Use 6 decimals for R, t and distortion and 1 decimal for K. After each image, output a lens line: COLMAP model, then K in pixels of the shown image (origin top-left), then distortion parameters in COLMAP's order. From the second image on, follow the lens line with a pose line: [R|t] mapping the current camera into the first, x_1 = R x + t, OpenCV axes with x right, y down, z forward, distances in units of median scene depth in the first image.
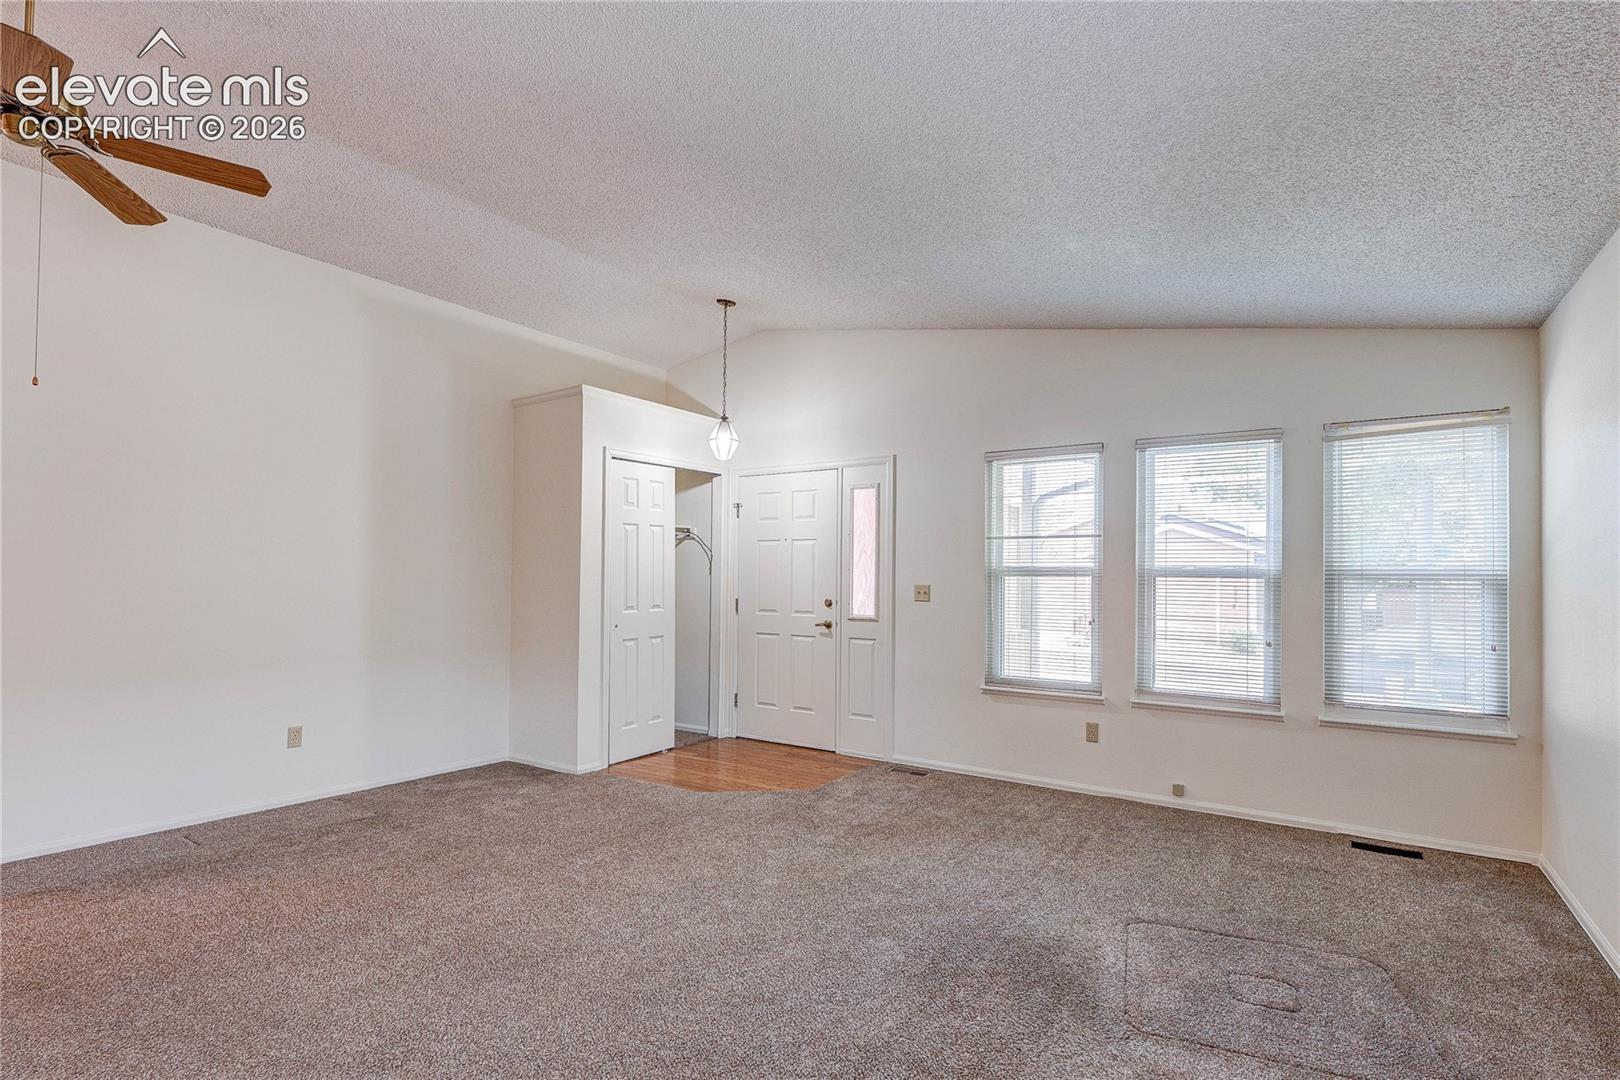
lens RADIAL K [[780.5, 0, 808.0], [0, 780.5, 551.4], [0, 0, 1]] dist [-0.000396, -0.000096]
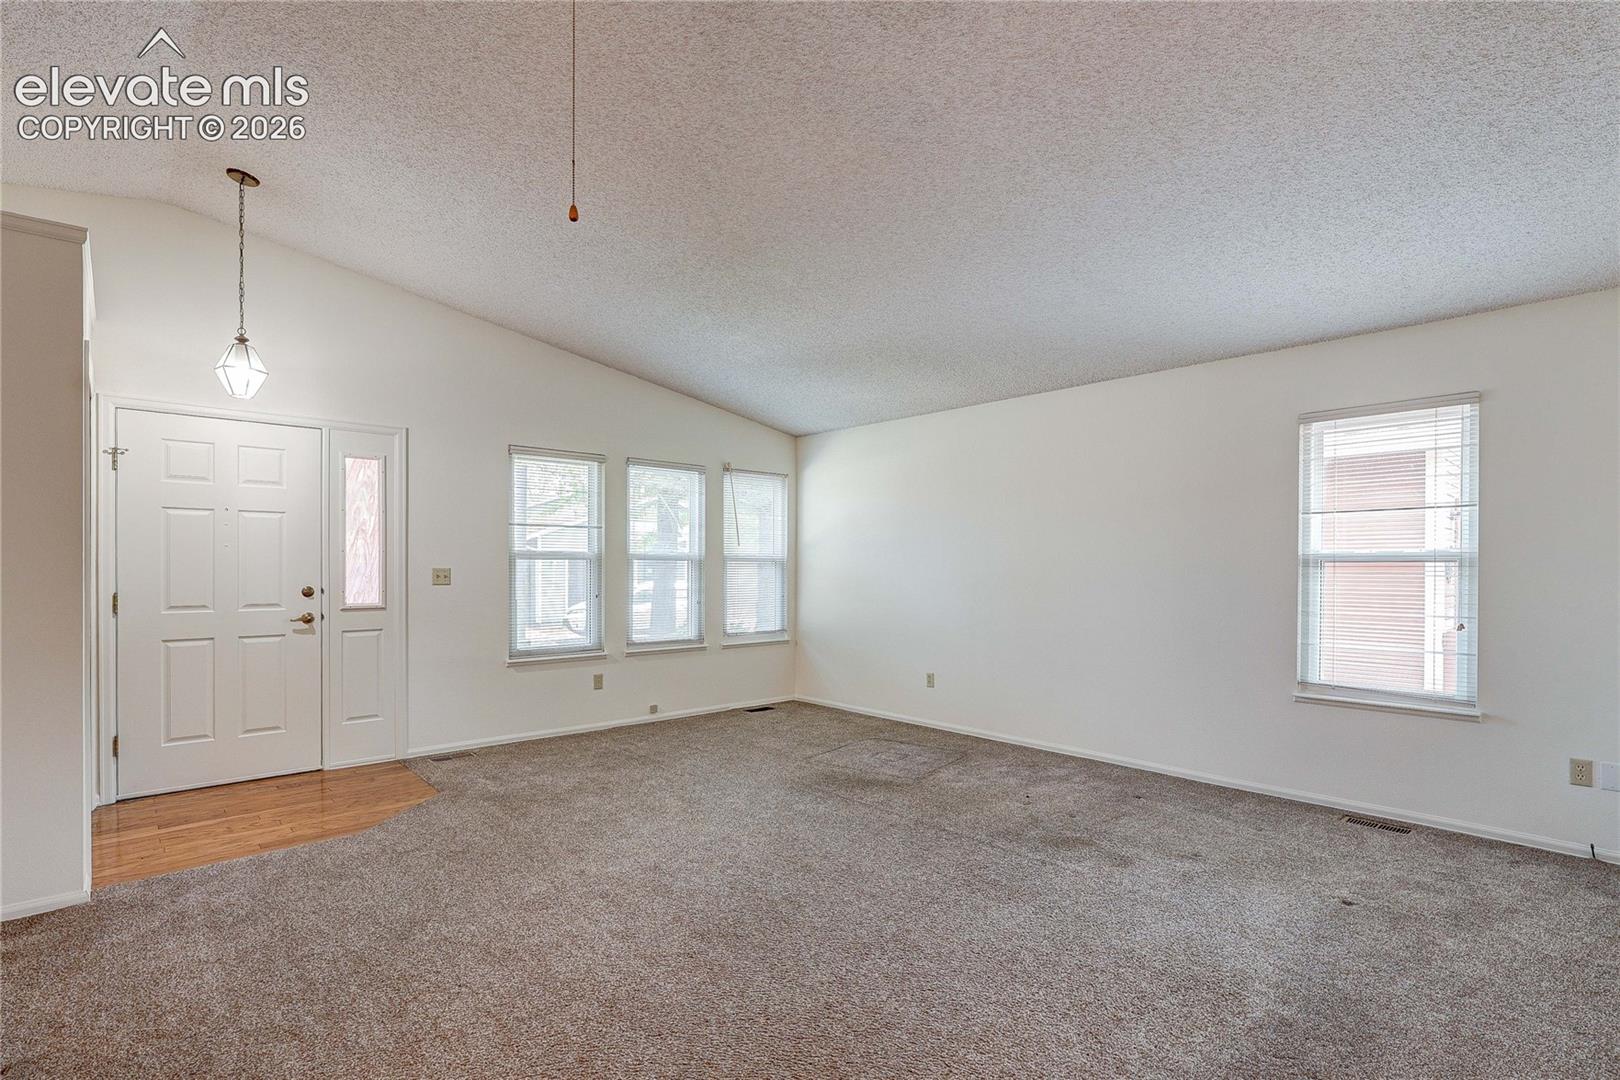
lens RADIAL K [[760.8, 0, 804.2], [0, 760.8, 558.7], [0, 0, 1]] dist [0.000161, 0.000014]
pose [[0.248709, -0.003325, 0.968573, -0.691428], [-0.037262, 0.999221, 0.012998, 0.001842], [-0.967861, -0.039323, 0.248391, 0.340675]]
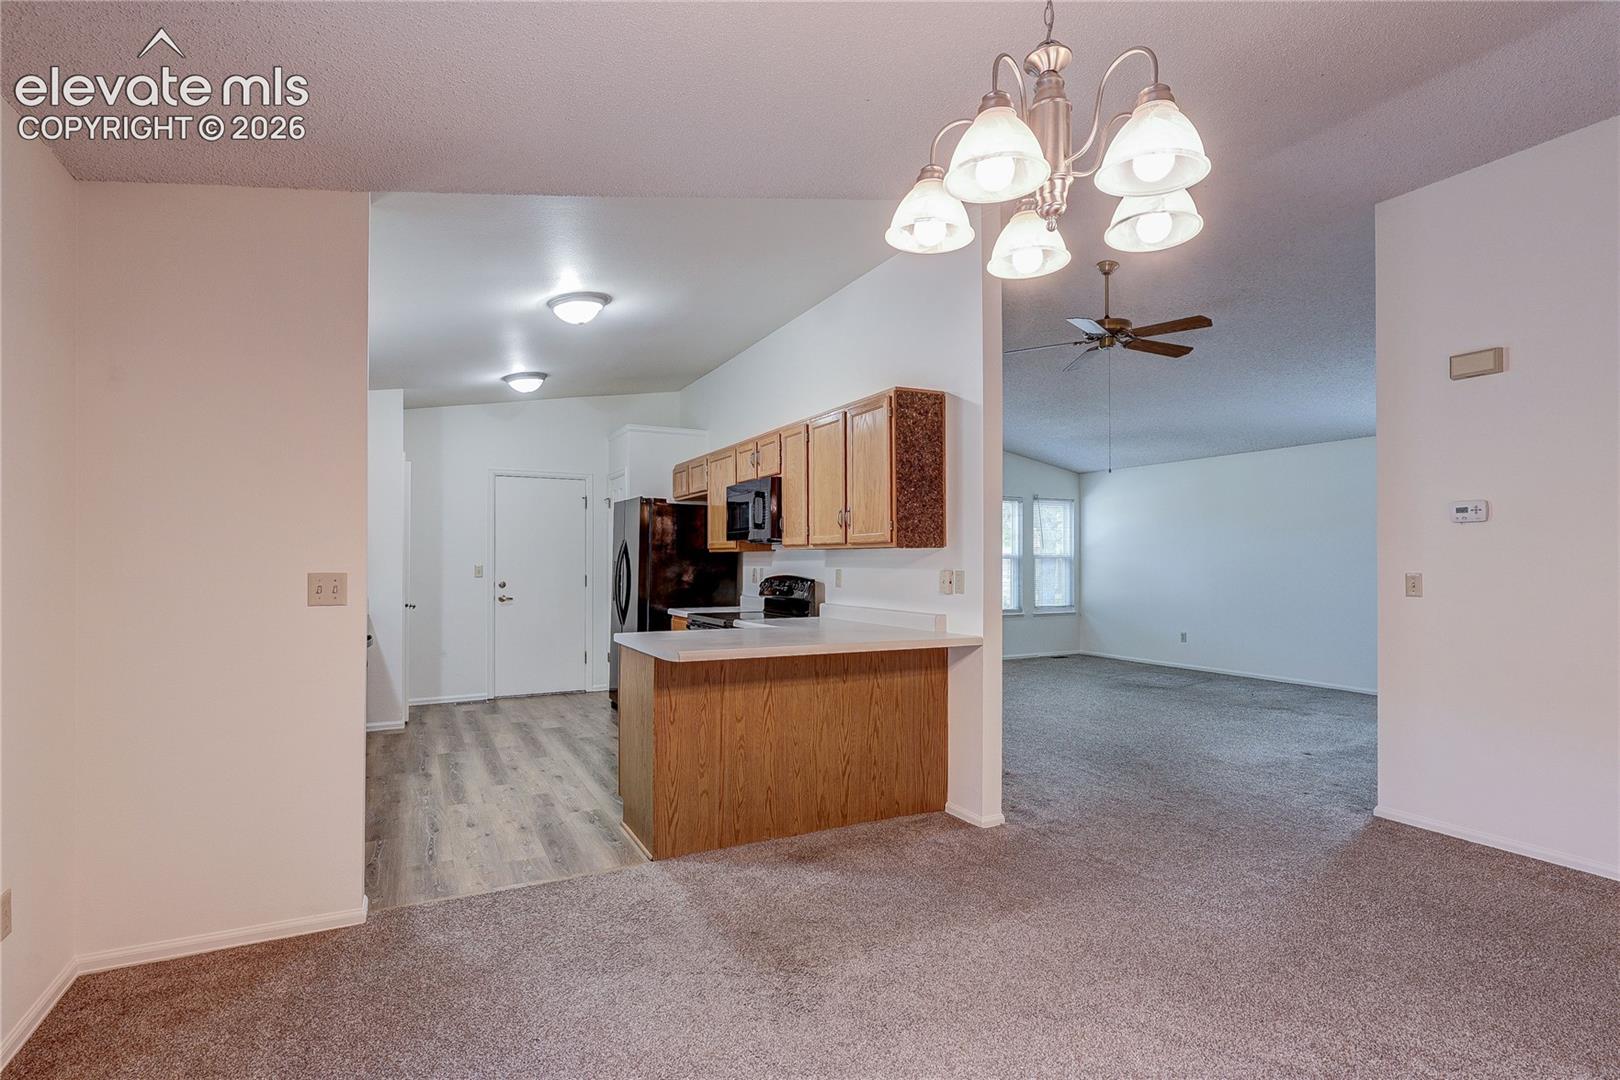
lens RADIAL K [[780.5, 0, 808.0], [0, 780.5, 551.4], [0, 0, 1]] dist [-0.000396, -0.000096]
pose [[0.479338, -0.001730, 0.877628, -1.524263], [-0.021525, 0.999674, 0.013726, -0.006857], [-0.877366, -0.025470, 0.479145, 0.339017]]
